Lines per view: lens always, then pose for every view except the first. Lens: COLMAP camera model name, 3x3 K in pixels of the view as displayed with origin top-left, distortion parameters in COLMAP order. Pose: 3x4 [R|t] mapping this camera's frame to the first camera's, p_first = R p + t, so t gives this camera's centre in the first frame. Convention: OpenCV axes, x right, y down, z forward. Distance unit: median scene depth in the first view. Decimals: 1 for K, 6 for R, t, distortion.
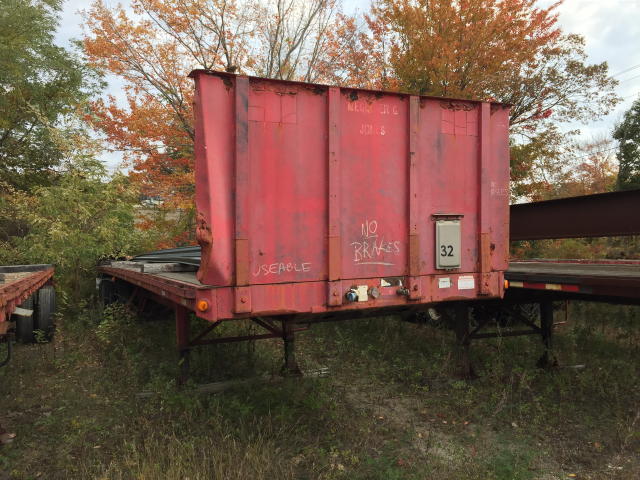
lens RADIAL K [[554.0, 0, 322.7], [0, 554.0, 238.7], [0, 0, 1]] dist [0.098762, -0.141826]
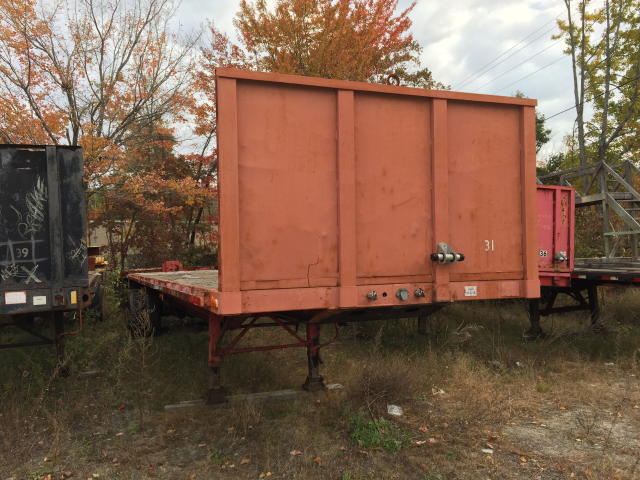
lens RADIAL K [[554.0, 0, 322.7], [0, 554.0, 238.7], [0, 0, 1]] dist [0.098762, -0.141826]
pose [[0.999180, -0.033359, -0.022925, 0.275694], [0.033248, 0.999434, -0.005190, -0.003257], [0.023085, 0.004423, 0.999724, -0.019277]]
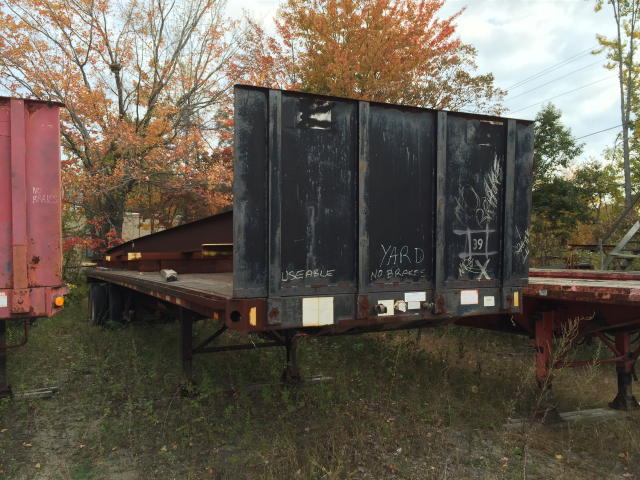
lens RADIAL K [[554.0, 0, 322.7], [0, 554.0, 238.7], [0, 0, 1]] dist [0.098762, -0.141826]
pose [[0.998181, 0.009245, 0.059580, 0.120255], [-0.008689, 0.999916, -0.009597, -0.002513], [-0.059663, 0.009061, 0.998177, 0.011547]]
